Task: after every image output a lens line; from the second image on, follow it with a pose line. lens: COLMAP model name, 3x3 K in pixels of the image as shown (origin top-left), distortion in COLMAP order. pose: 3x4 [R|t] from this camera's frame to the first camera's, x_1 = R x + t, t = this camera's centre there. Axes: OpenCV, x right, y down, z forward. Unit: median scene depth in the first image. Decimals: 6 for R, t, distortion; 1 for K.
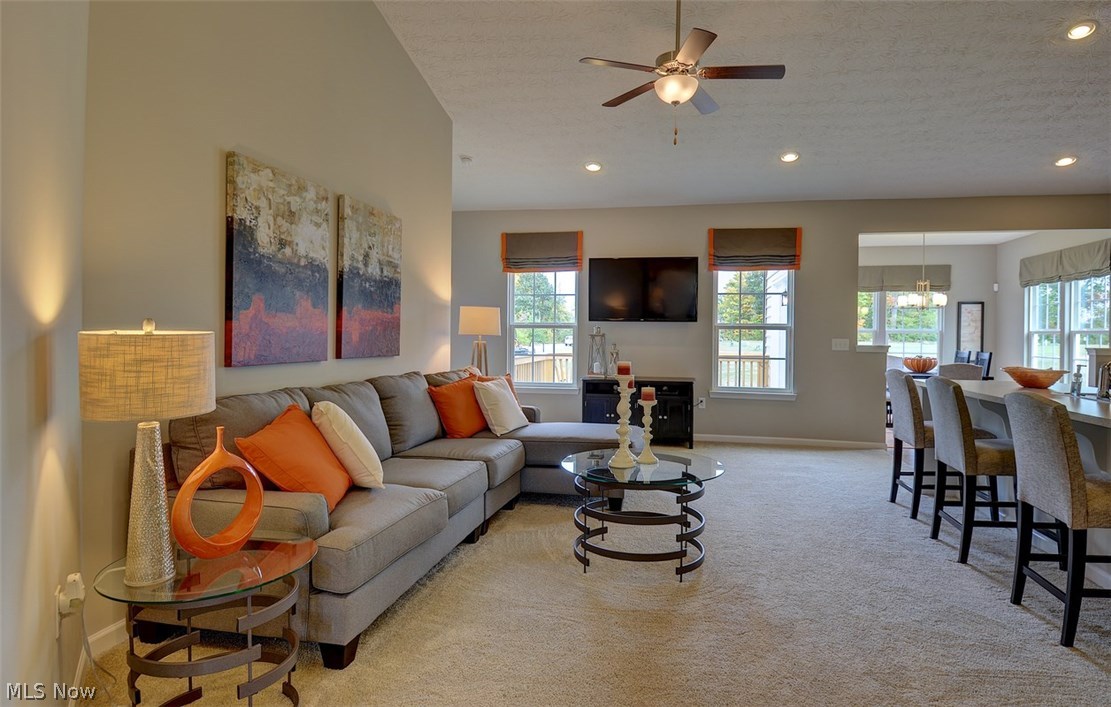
lens RADIAL K [[550.0, 0, 594.6], [0, 550.0, 329.7], [0, 0, 1]] dist [-0.003281, -0.002659]
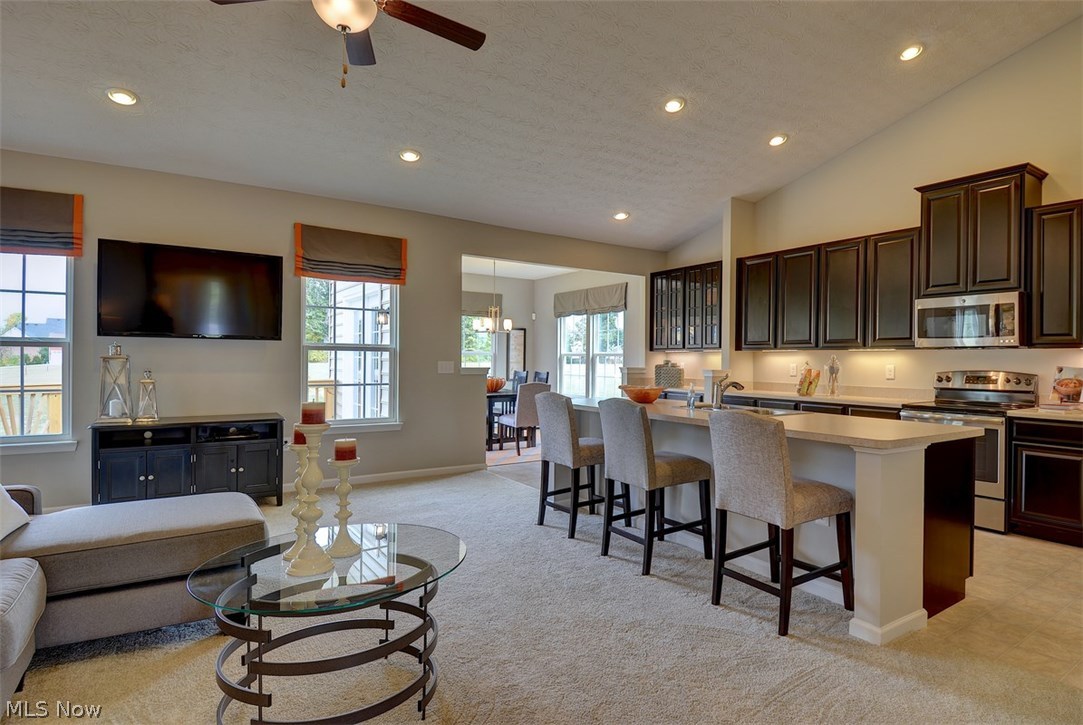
lens RADIAL K [[548.8, 0, 546.1], [0, 548.8, 358.8], [0, 0, 1]] dist [0.004799, -0.002883]
pose [[0.715228, -0.002736, 0.698886, -0.089613], [-0.006493, 0.999923, 0.010559, 0.000975], [-0.698861, -0.012090, 0.715155, 0.173887]]
